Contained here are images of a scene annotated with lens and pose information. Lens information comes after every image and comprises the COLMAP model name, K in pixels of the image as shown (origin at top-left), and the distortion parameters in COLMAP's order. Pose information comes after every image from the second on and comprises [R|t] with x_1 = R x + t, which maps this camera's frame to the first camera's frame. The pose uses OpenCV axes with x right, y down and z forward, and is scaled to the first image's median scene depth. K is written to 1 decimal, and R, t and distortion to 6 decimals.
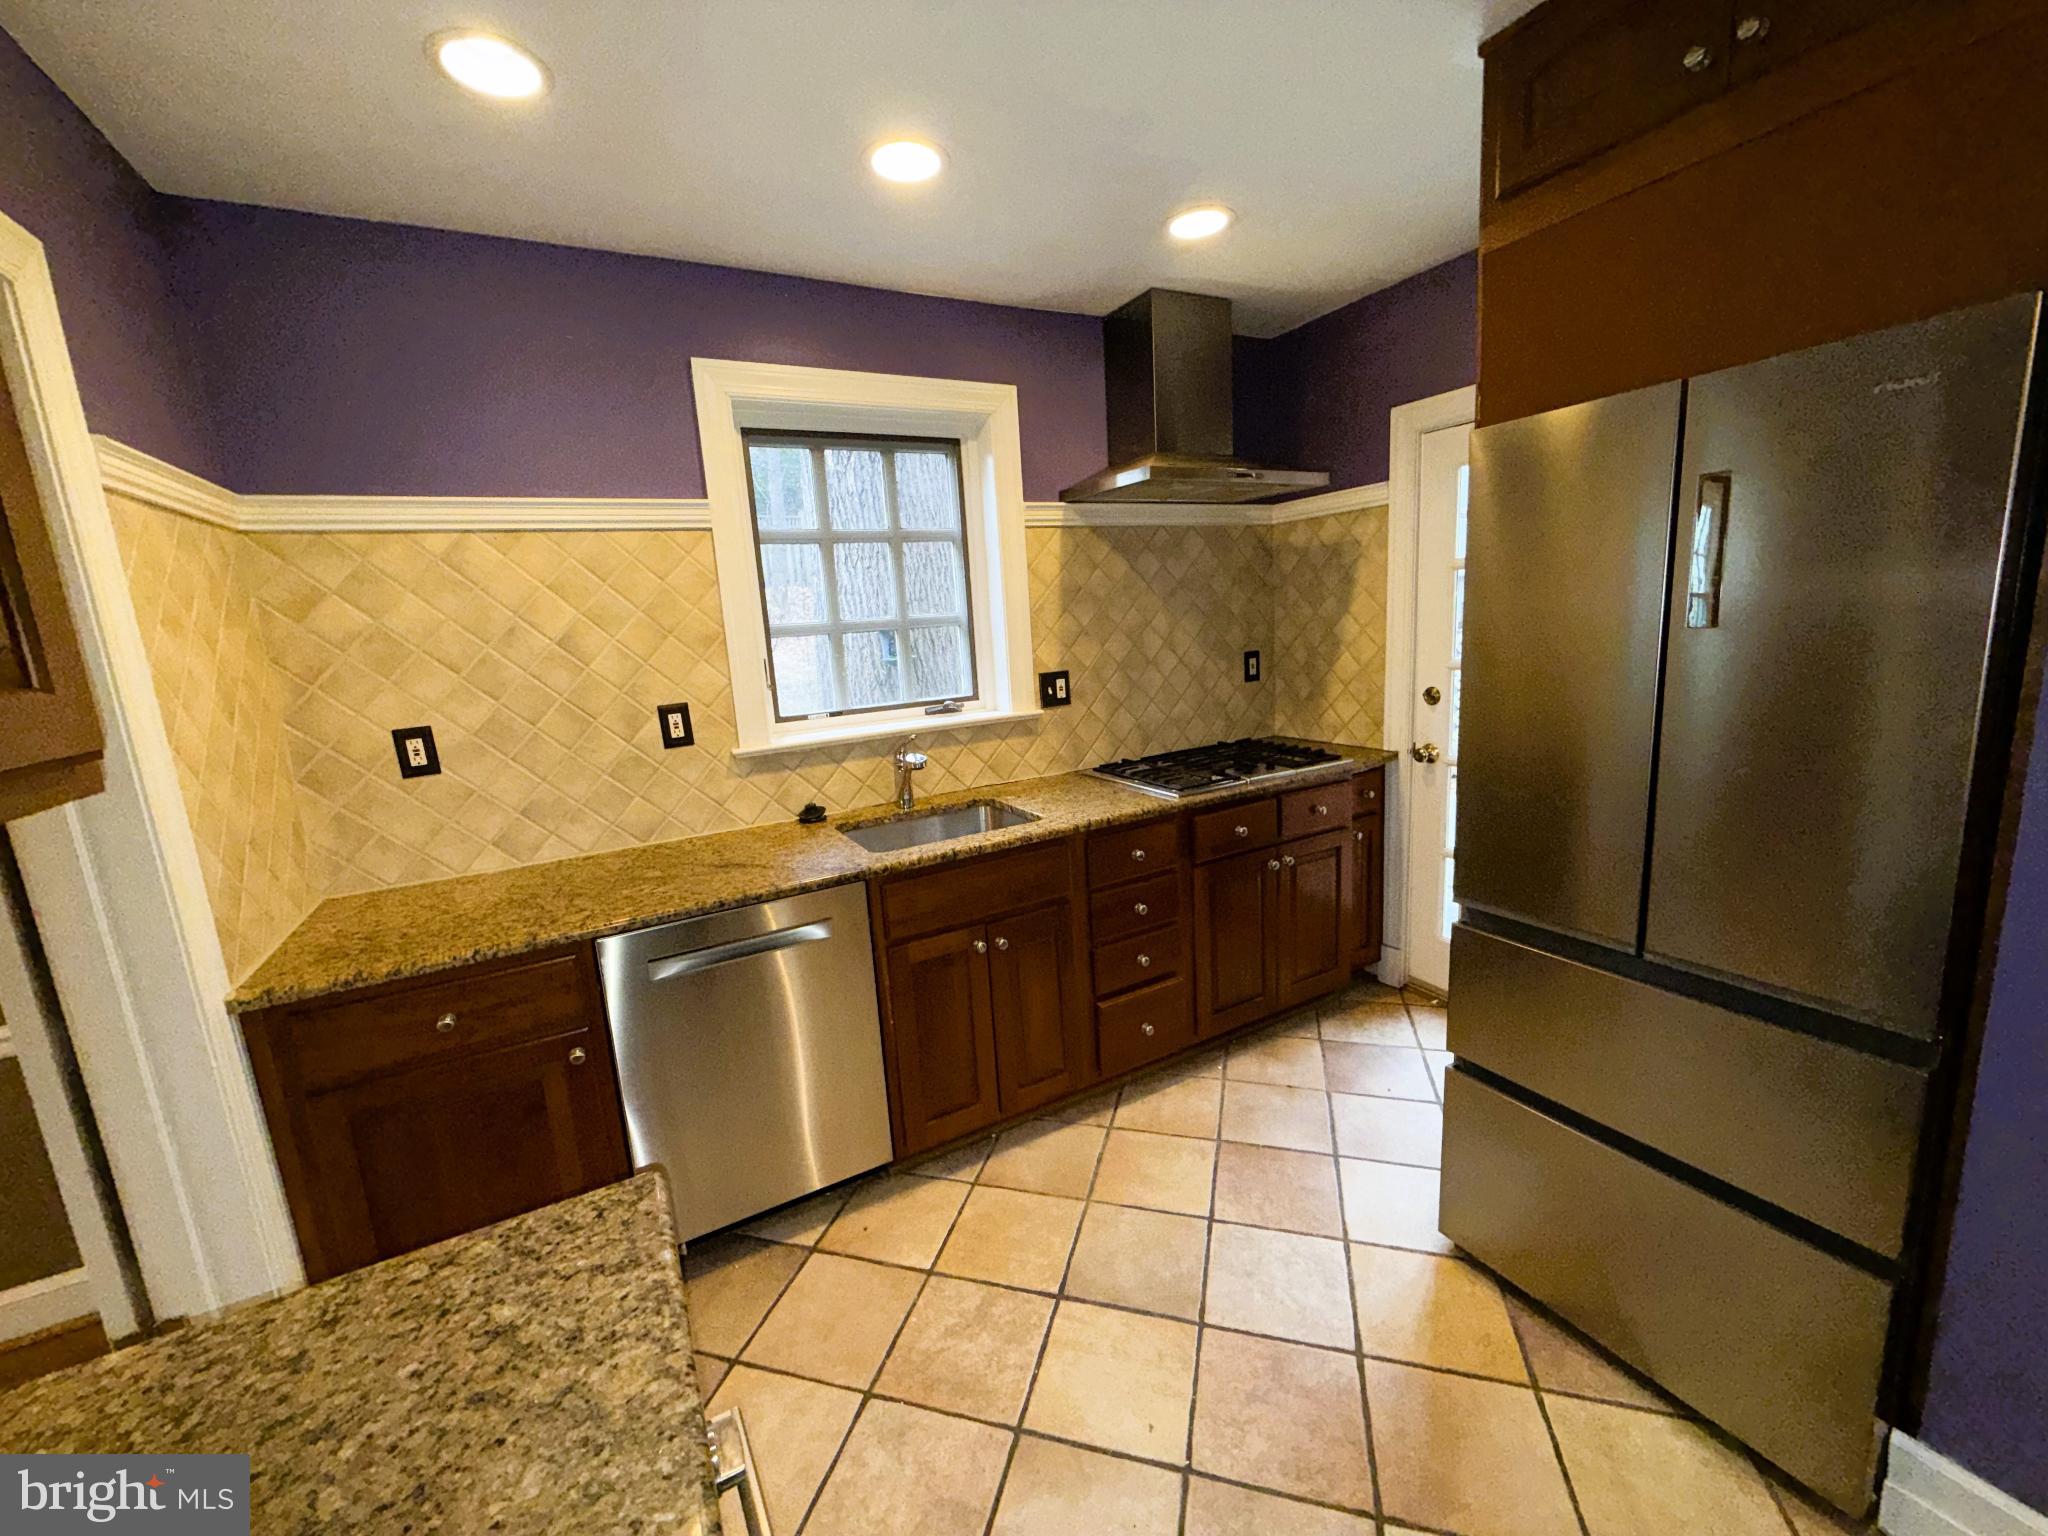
lens RADIAL K [[813.5, 0, 1018.9], [0, 813.5, 765.7], [0, 0, 1]] dist [0.000839, -0.000064]
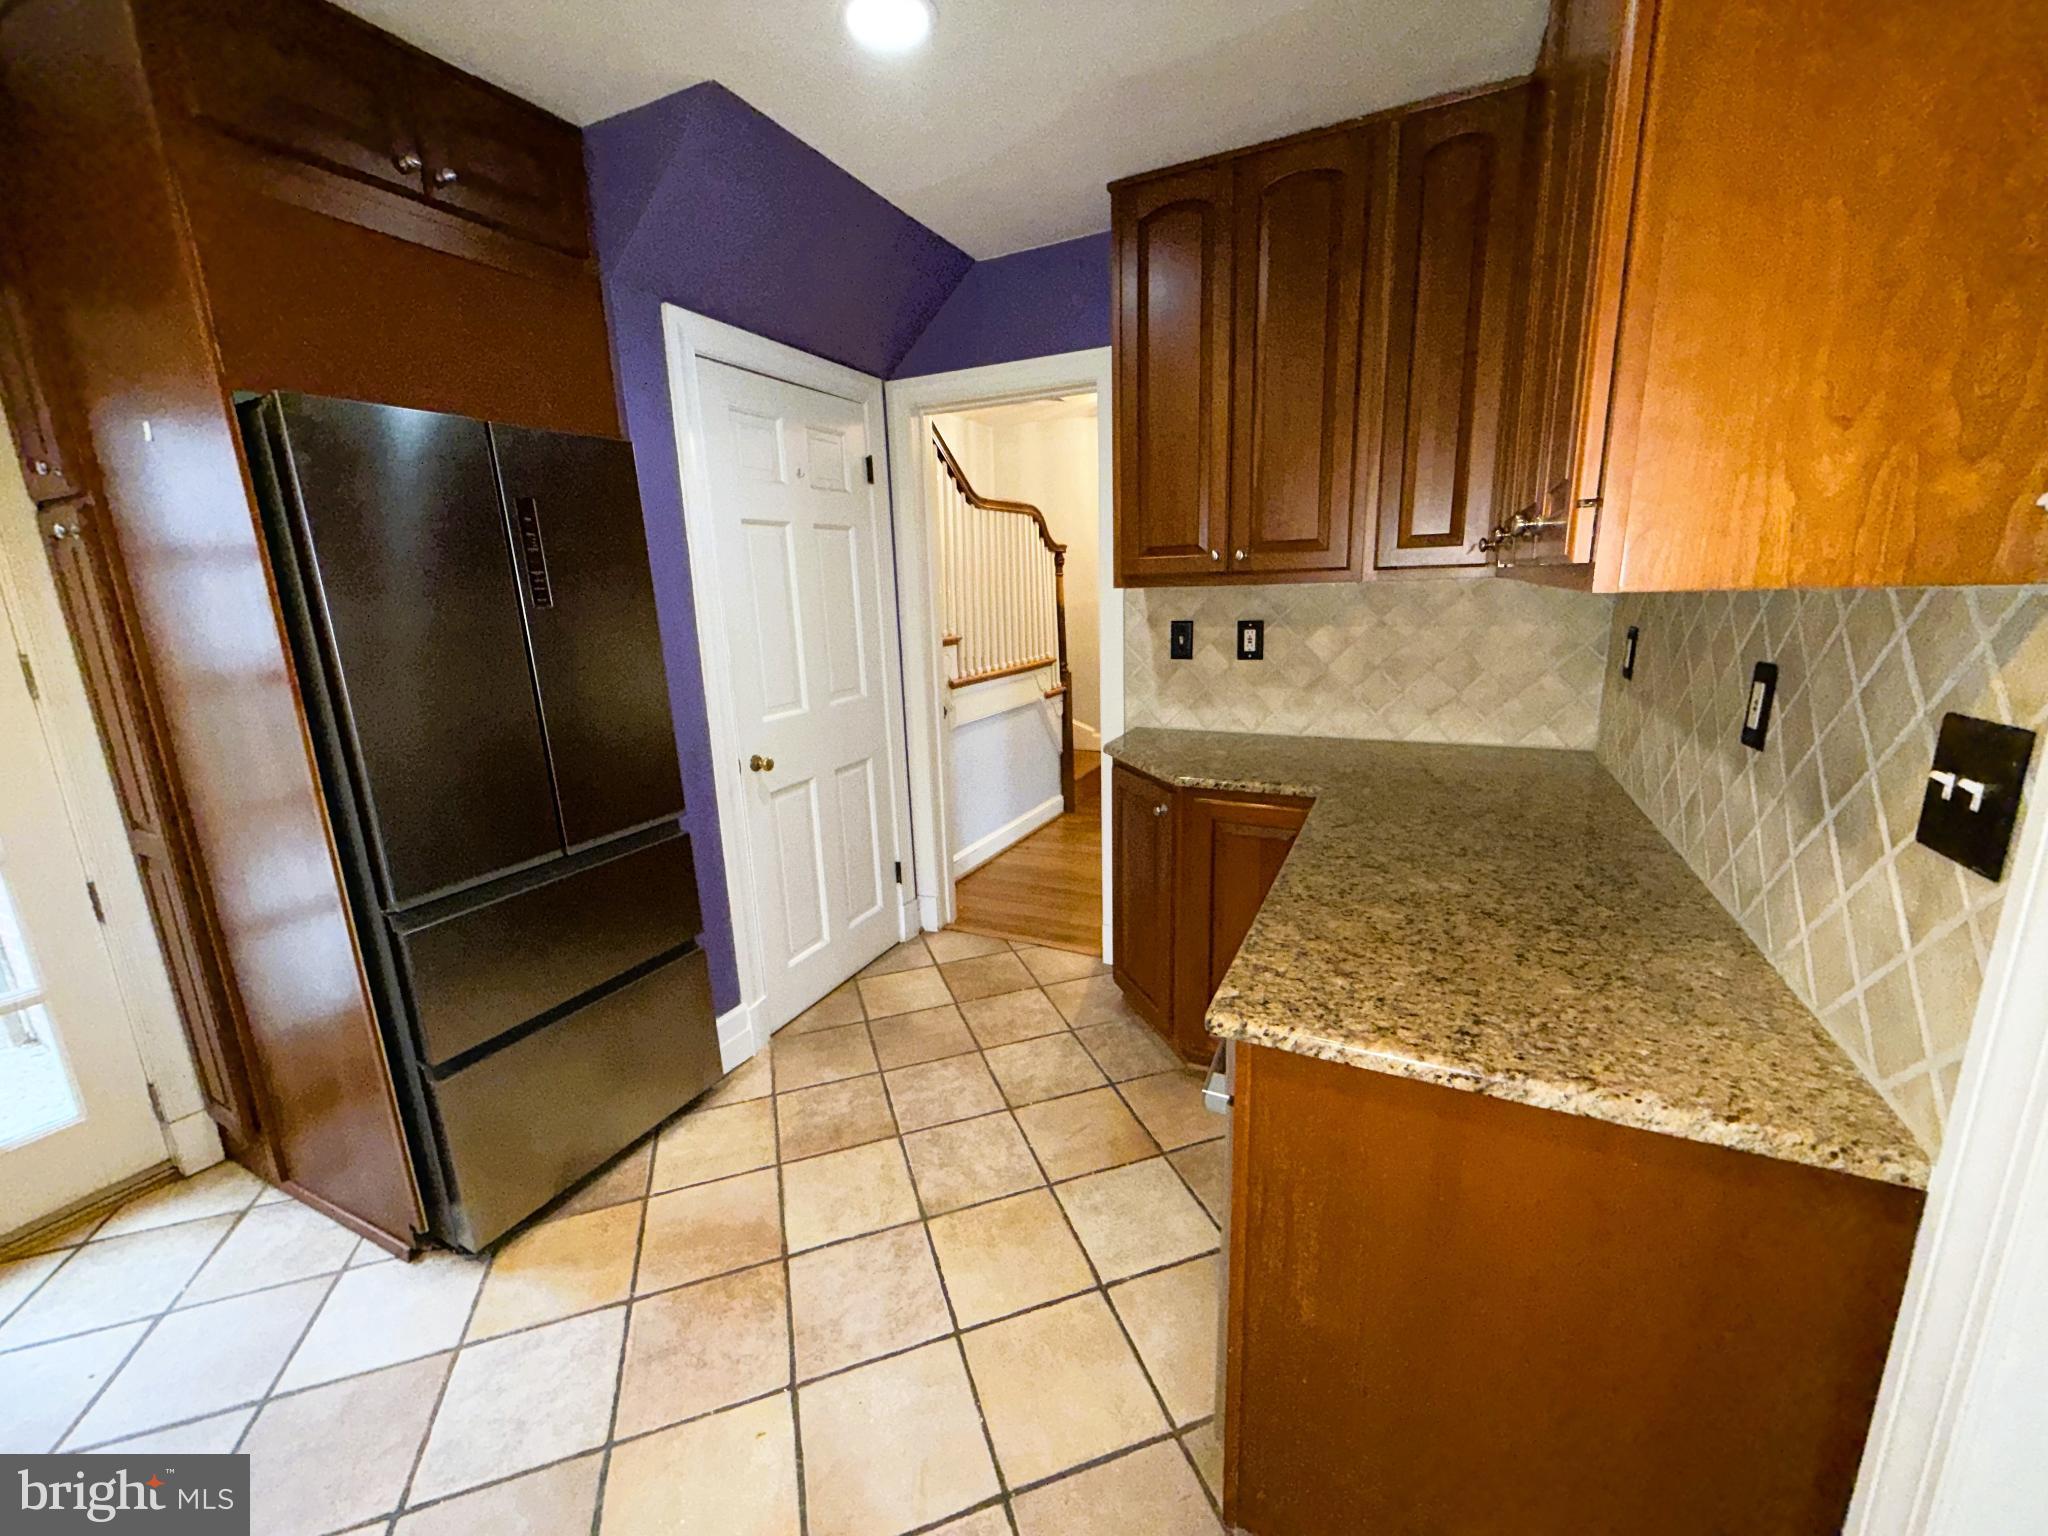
lens RADIAL K [[813.5, 0, 1018.9], [0, 813.5, 765.7], [0, 0, 1]] dist [0.000839, -0.000064]
pose [[-0.577527, -0.102566, 0.809903, -0.677800], [0.215383, 0.937783, 0.272347, -0.098133], [-0.787447, 0.331727, -0.519505, 0.980942]]
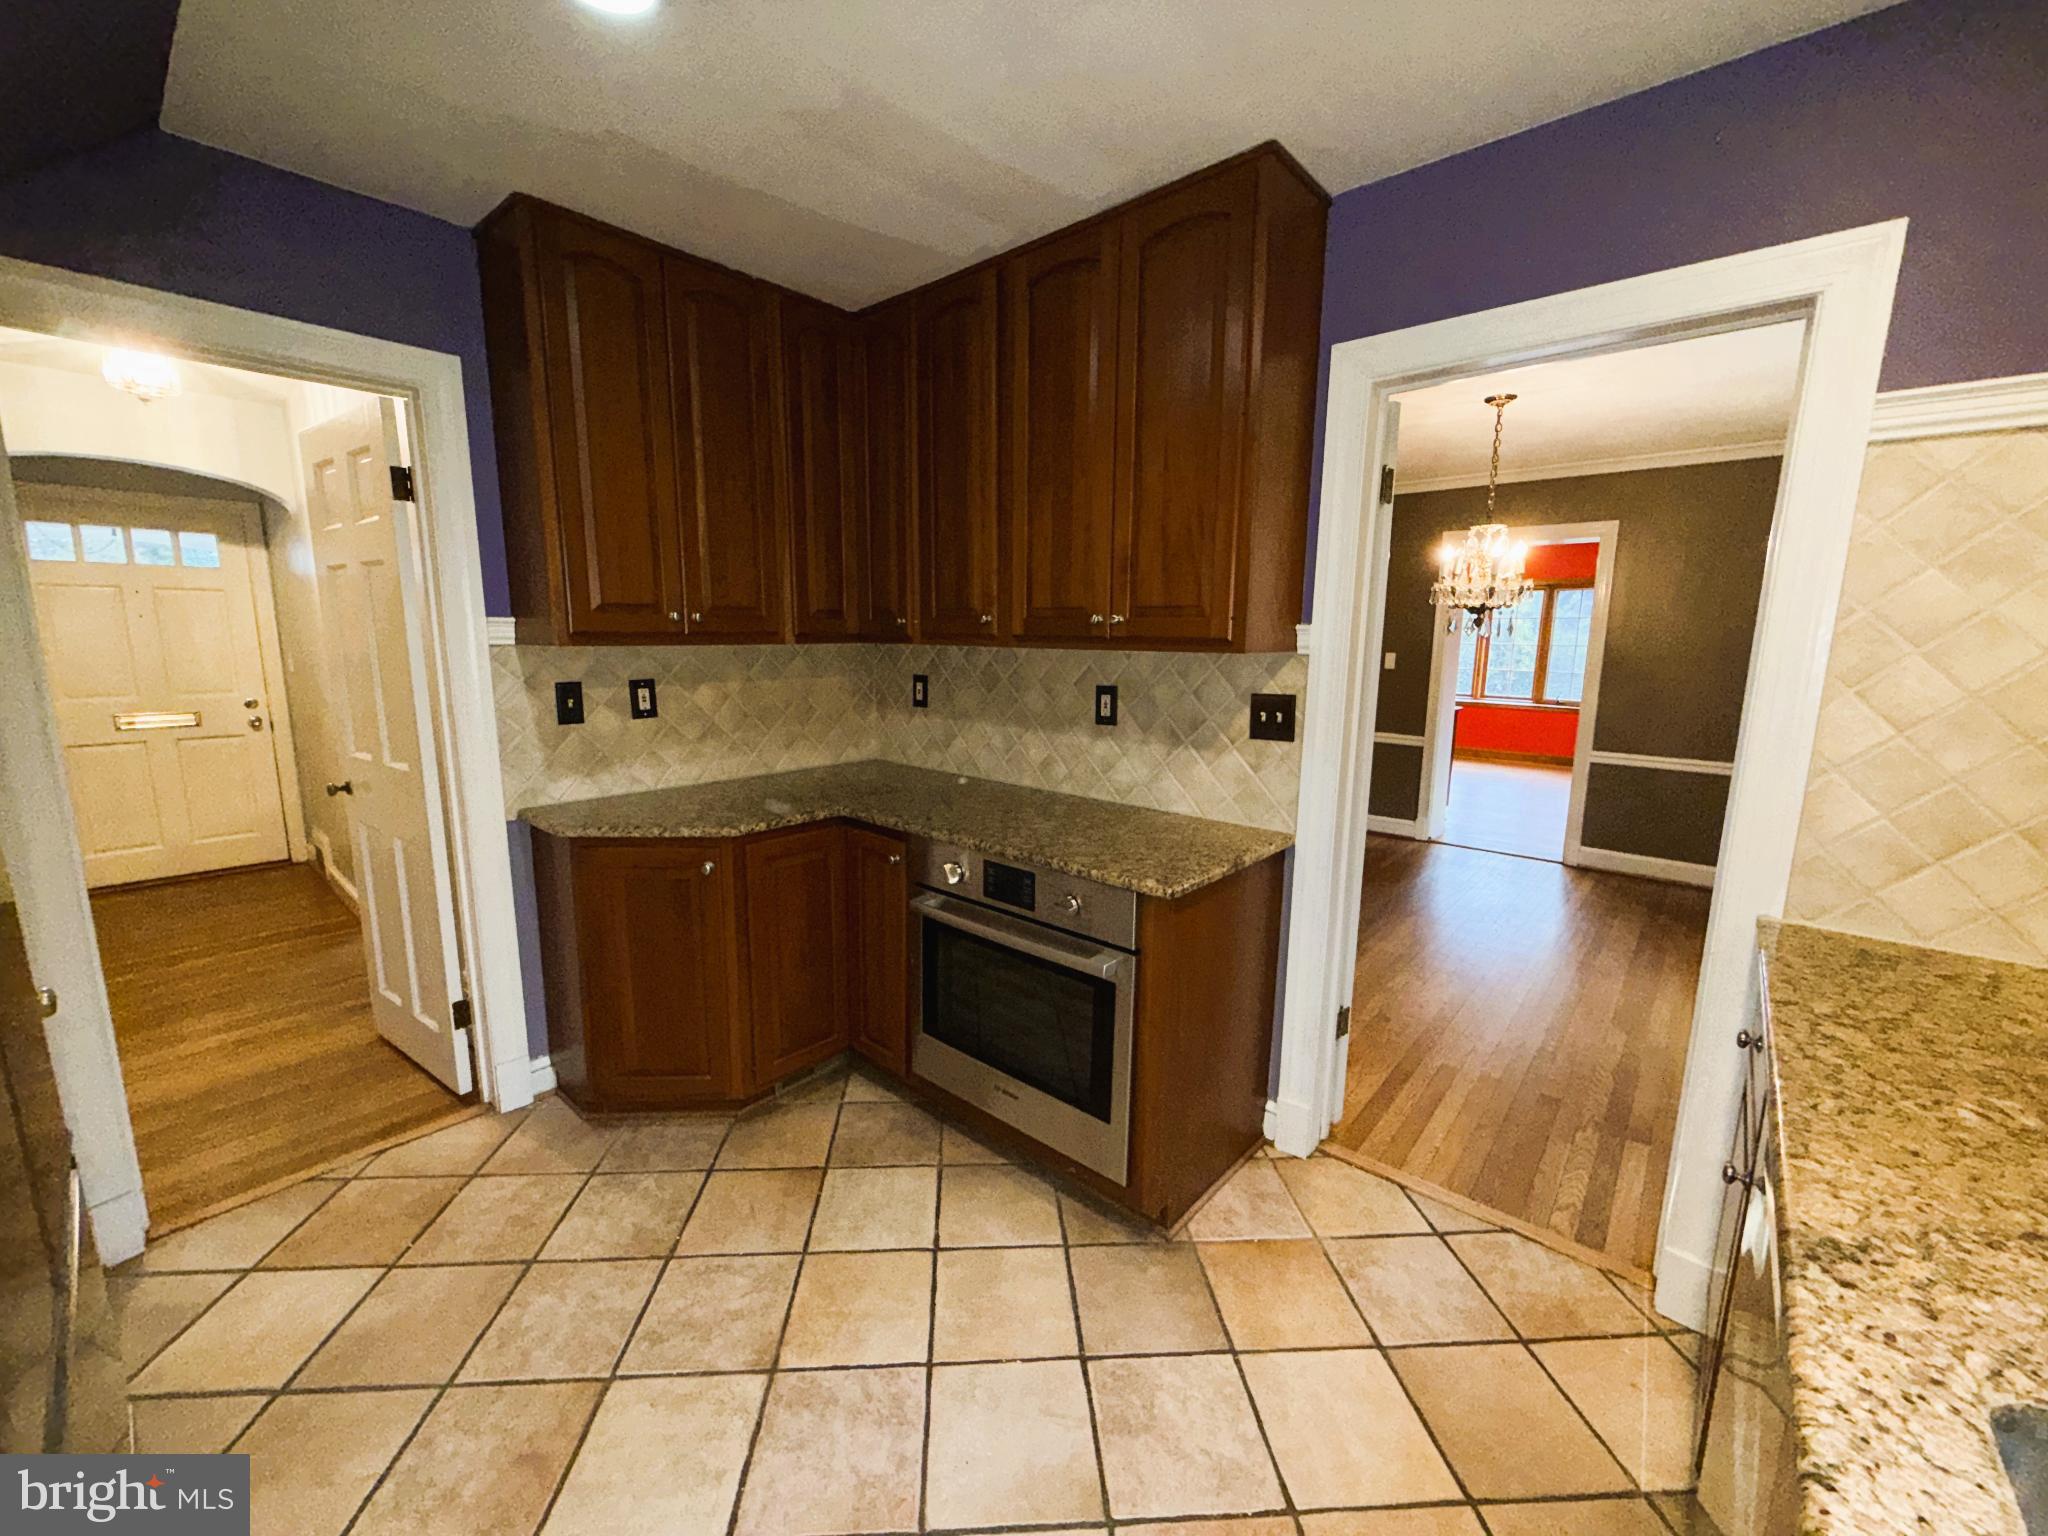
lens RADIAL K [[813.5, 0, 1018.9], [0, 813.5, 765.7], [0, 0, 1]] dist [0.000839, -0.000064]
pose [[-0.936482, 0.108803, -0.333412, 0.294979], [-0.016642, 0.935804, 0.352126, -0.261863], [0.350321, 0.335309, -0.874553, 1.452147]]
